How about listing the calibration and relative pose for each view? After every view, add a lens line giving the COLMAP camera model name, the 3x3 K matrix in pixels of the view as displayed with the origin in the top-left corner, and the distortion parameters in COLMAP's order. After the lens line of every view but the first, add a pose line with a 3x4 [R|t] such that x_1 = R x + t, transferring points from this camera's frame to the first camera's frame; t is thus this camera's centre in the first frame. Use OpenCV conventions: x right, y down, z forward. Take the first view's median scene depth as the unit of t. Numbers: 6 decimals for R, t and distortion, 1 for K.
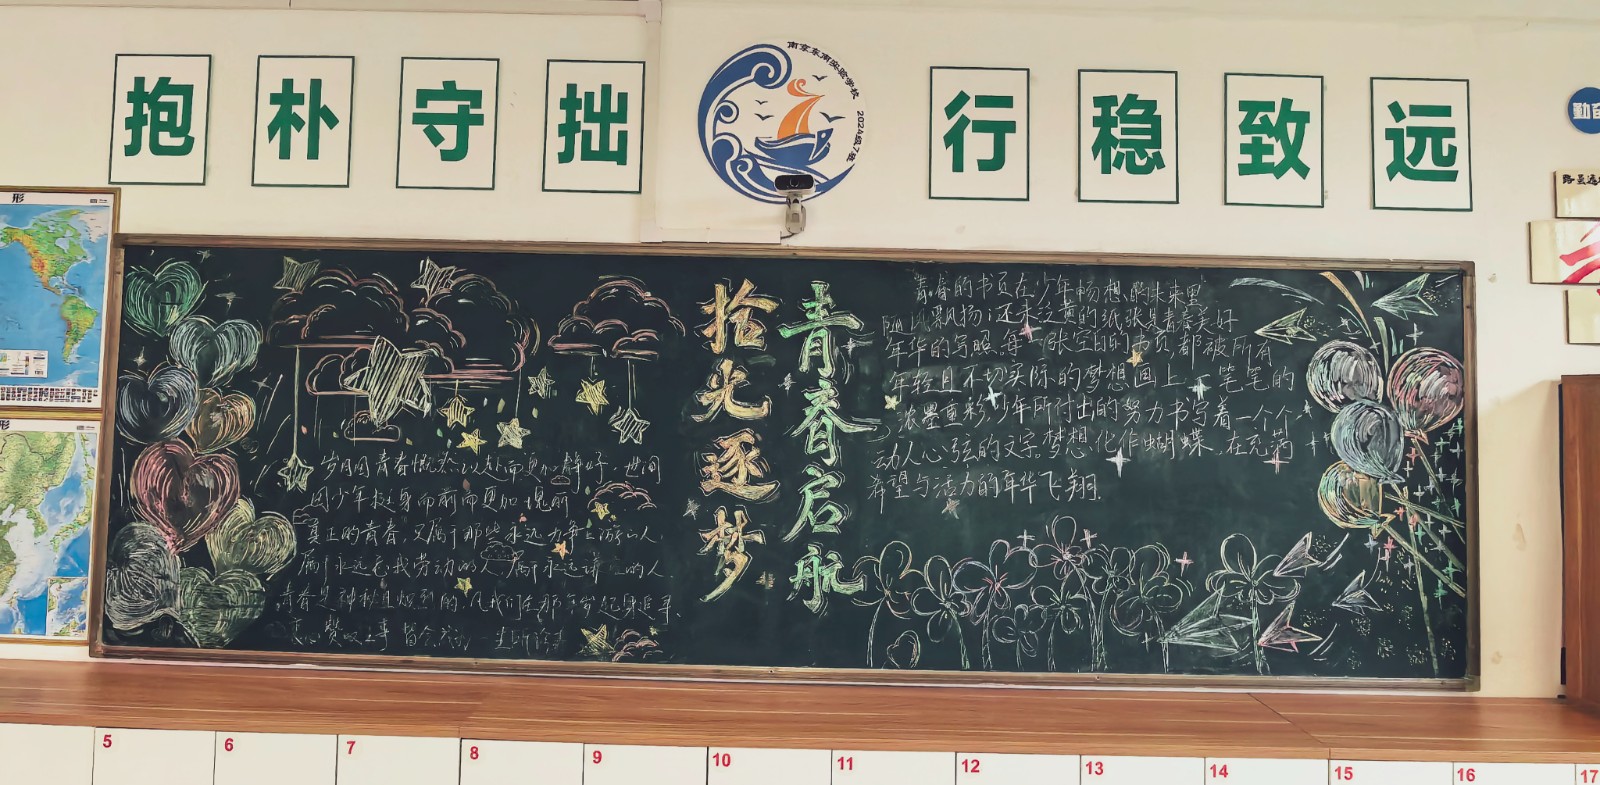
lens RADIAL K [[977.8, 0, 800.1], [0, 977.8, 374.2], [0, 0, 1]] dist [-0.031880, -0.001047]
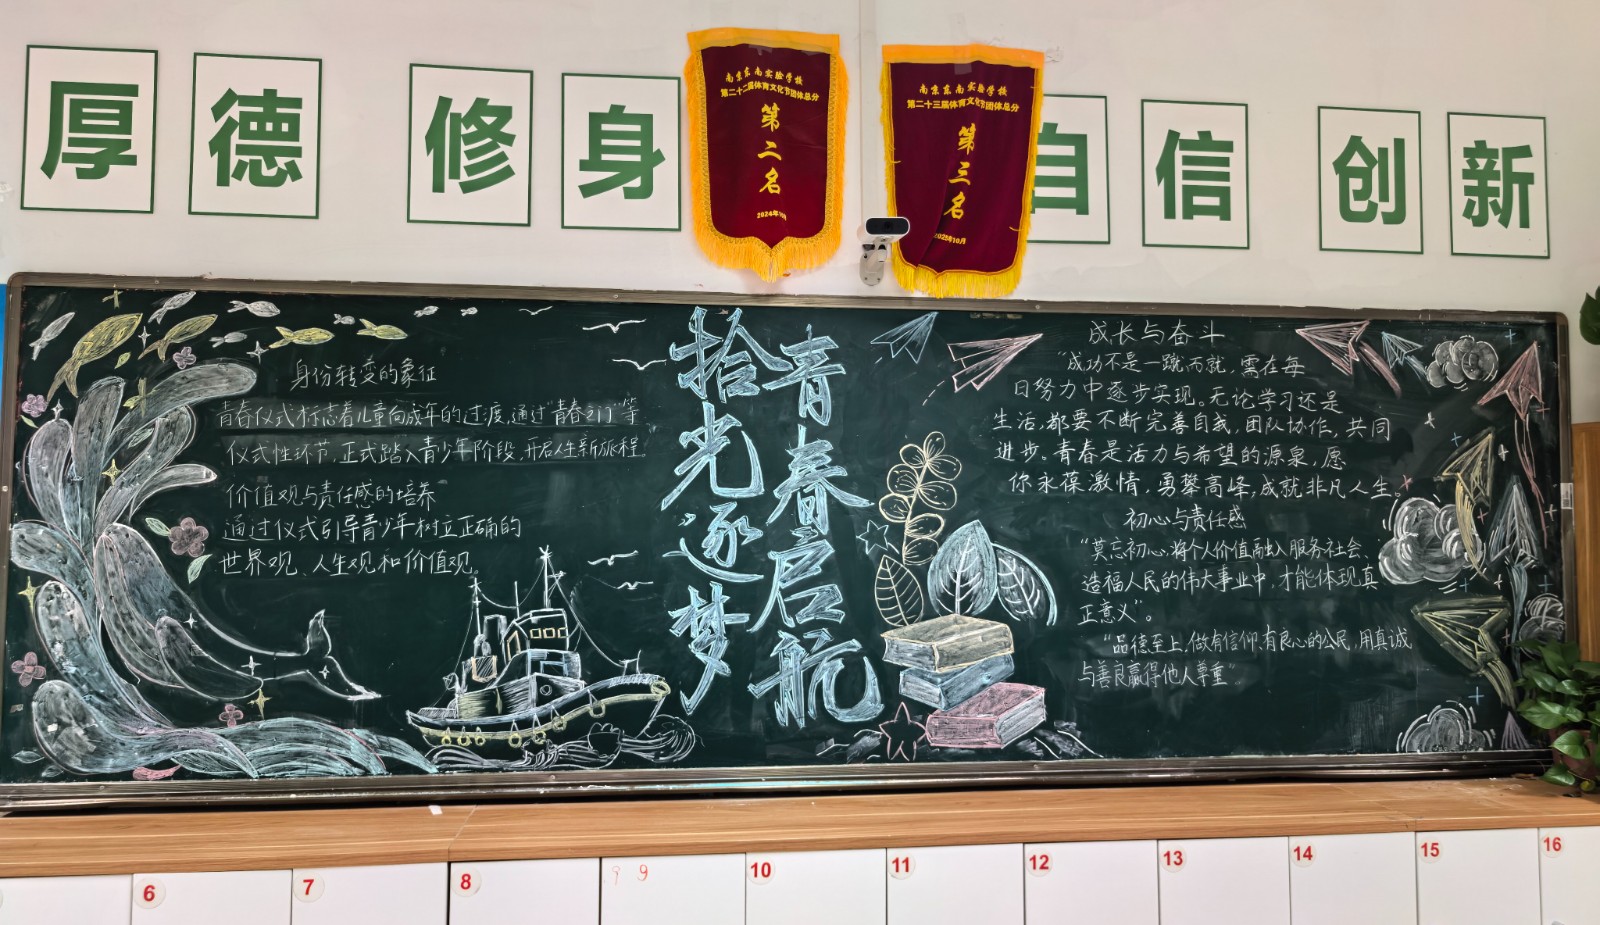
lens RADIAL K [[1093.1, 0, 800.0], [0, 1093.1, 462.5], [0, 0, 1]] dist [0.068753, -0.095786]
pose [[0.992316, -0.013983, 0.122940, -0.176532], [0.010761, 0.999582, 0.026829, -0.004269], [-0.123264, -0.025300, 0.992051, 0.000874]]
